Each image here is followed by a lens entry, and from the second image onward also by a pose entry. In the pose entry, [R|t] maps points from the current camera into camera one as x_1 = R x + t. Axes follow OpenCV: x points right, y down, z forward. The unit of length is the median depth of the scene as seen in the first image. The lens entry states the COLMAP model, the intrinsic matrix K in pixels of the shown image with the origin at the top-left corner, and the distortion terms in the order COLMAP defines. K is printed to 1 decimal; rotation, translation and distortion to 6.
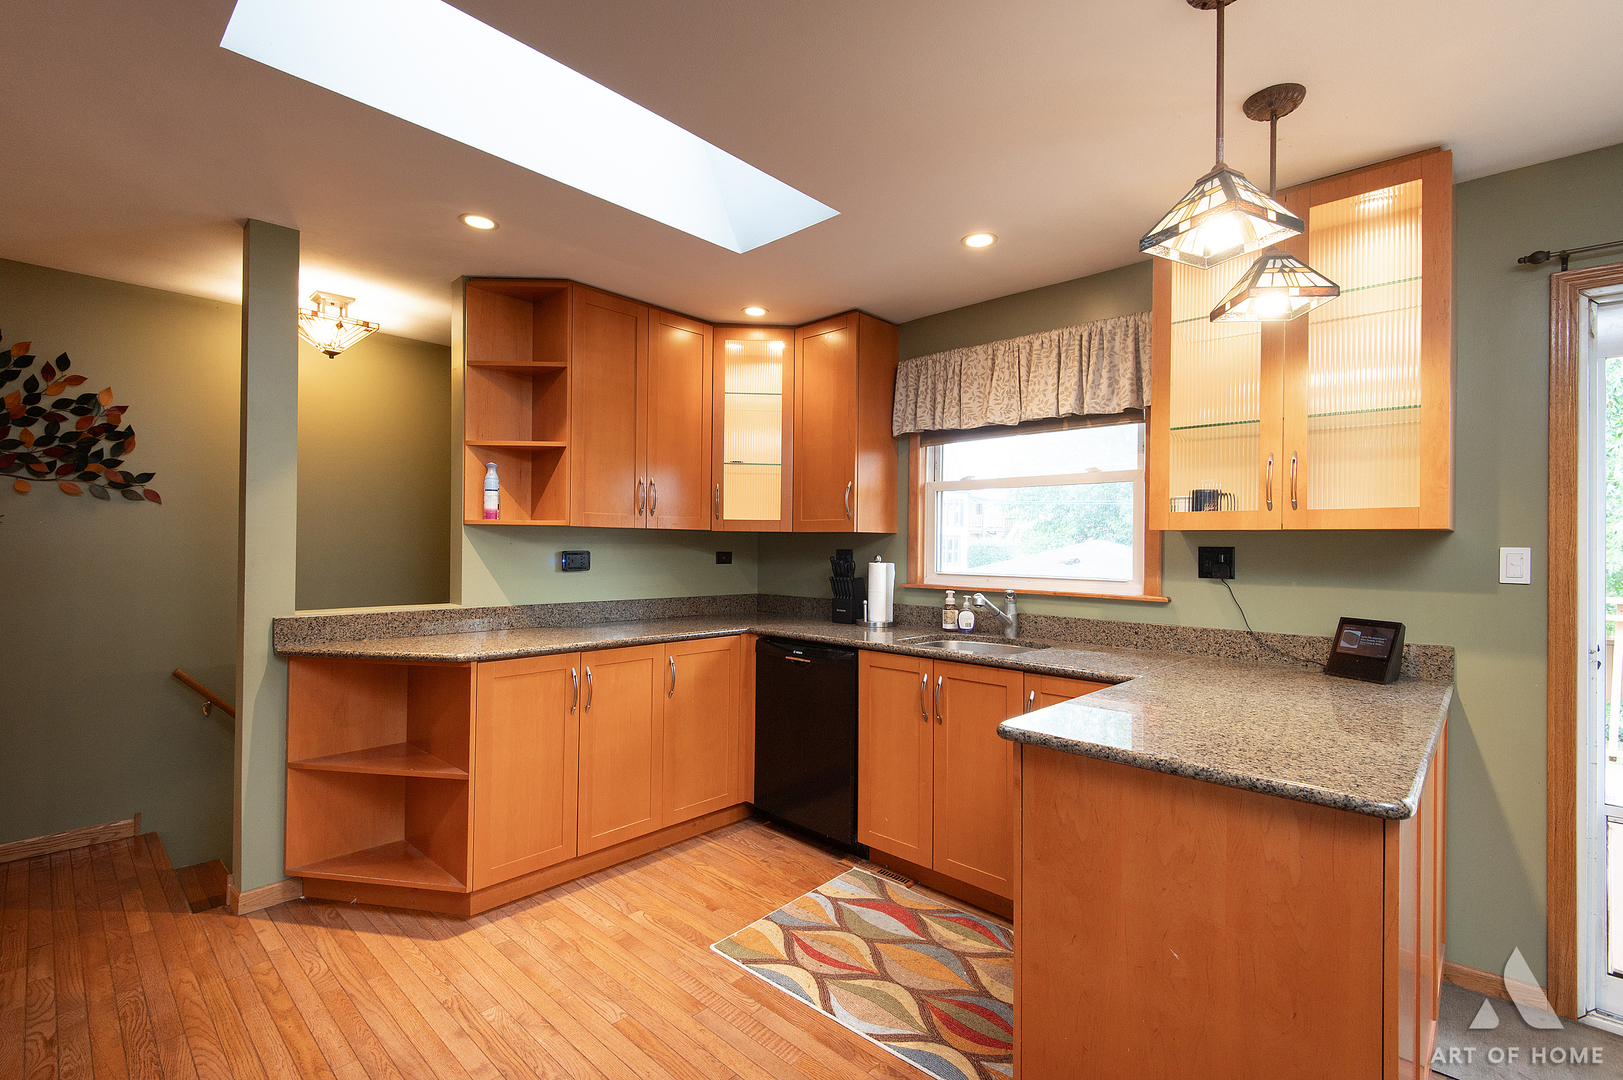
lens RADIAL K [[727.1, 0, 807.2], [0, 727.1, 538.8], [0, 0, 1]] dist [0.019292, -0.010754]
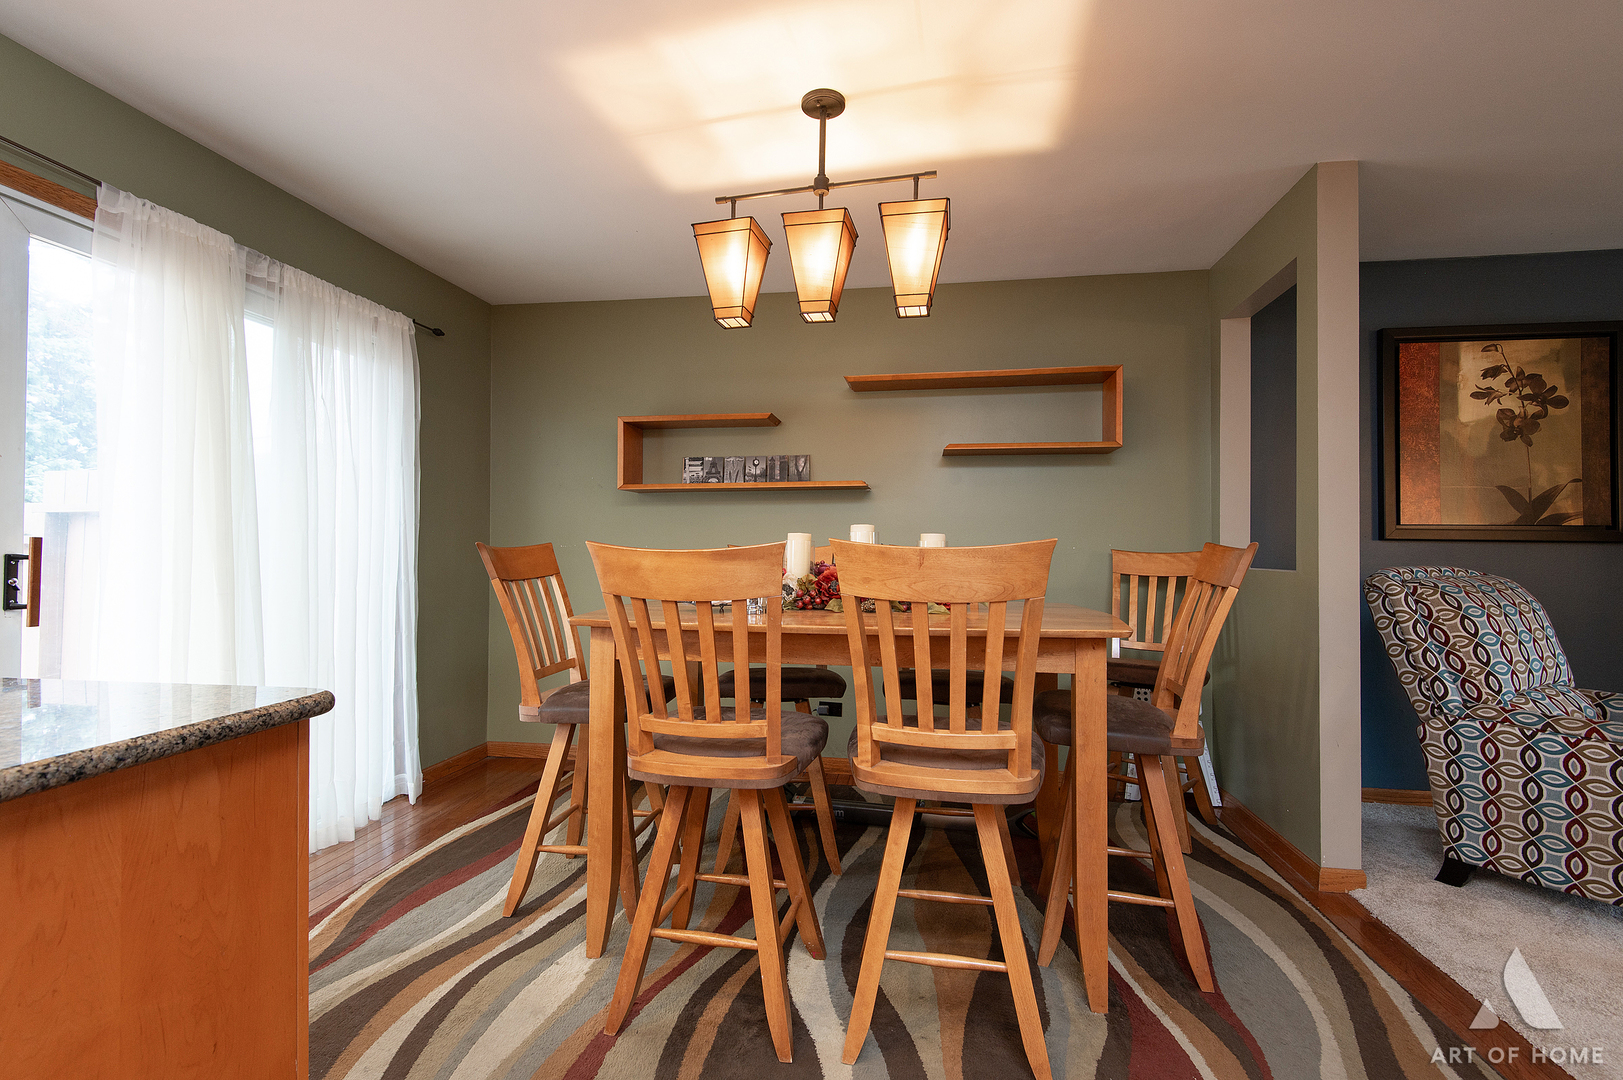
lens RADIAL K [[727.1, 0, 807.2], [0, 727.1, 541.7], [0, 0, 1]] dist [0.019292, -0.010754]
pose [[-0.558760, -0.006214, 0.829306, -0.093443], [-0.021610, 0.999741, -0.007069, 0.064485], [-0.829048, -0.021871, -0.558750, 0.380717]]
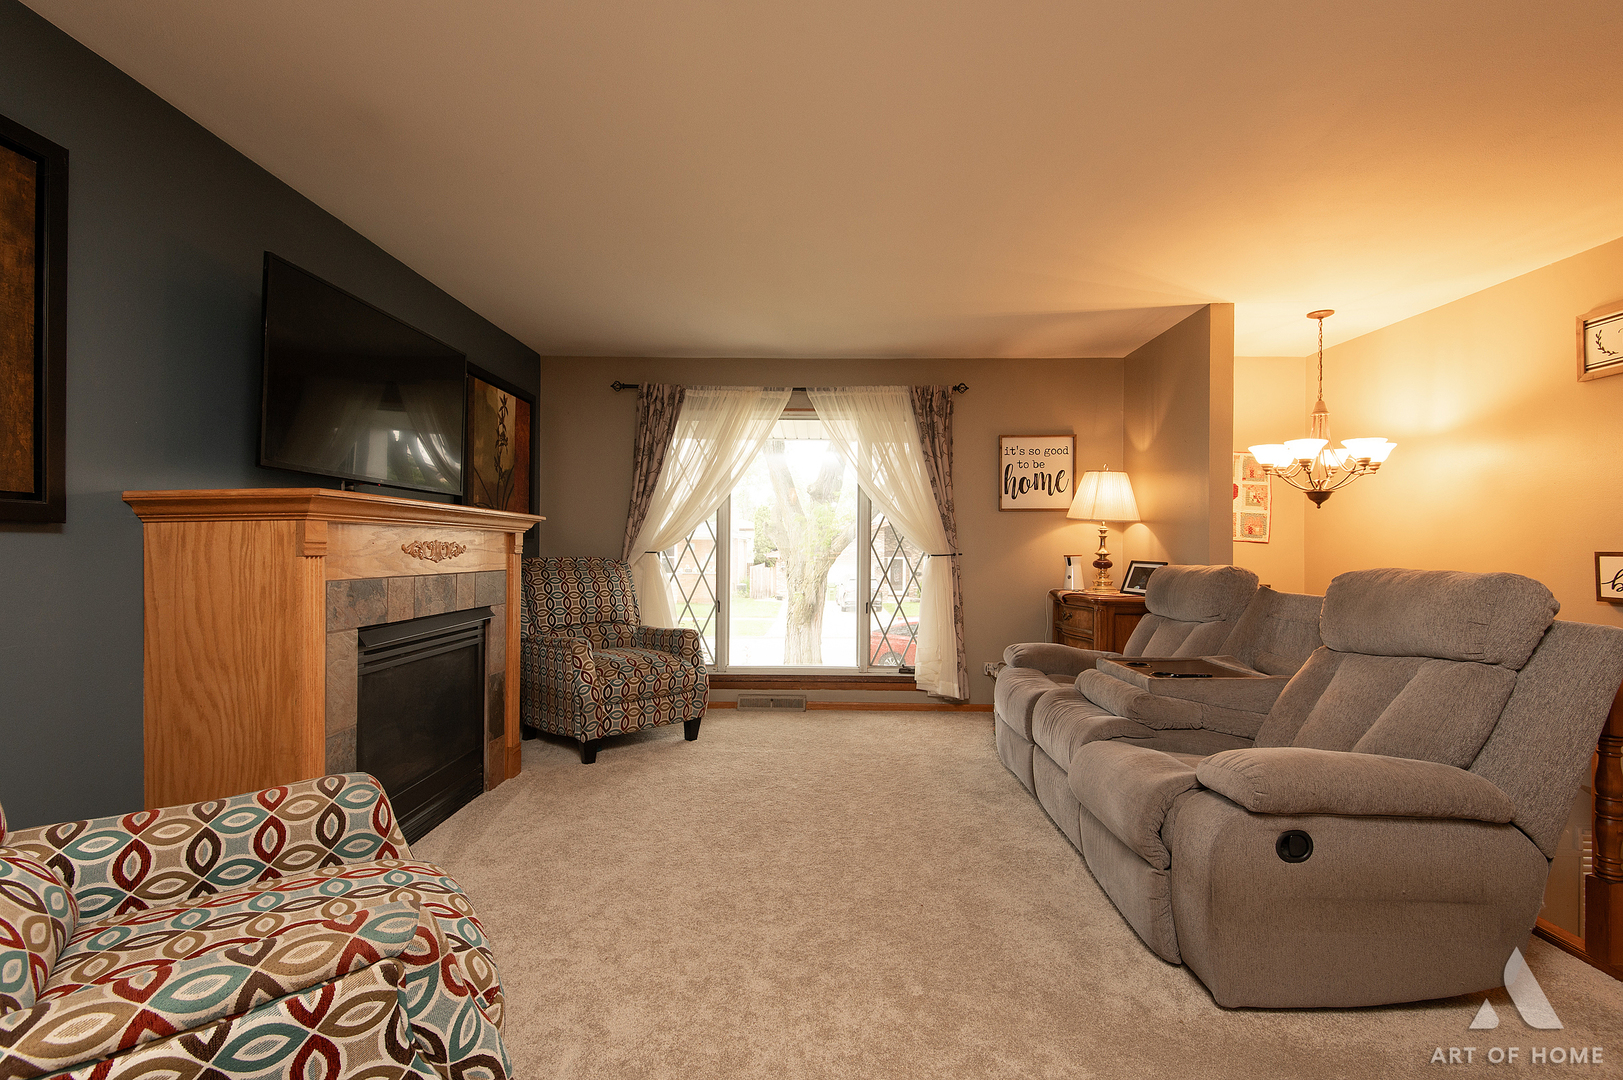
lens RADIAL K [[727.1, 0, 803.7], [0, 727.1, 543.9], [0, 0, 1]] dist [0.019292, -0.010754]
pose [[-0.735802, -0.018613, -0.676940, 0.075547], [-0.008967, 0.999802, -0.017744, 0.055326], [0.677137, -0.006986, -0.735824, -0.297142]]
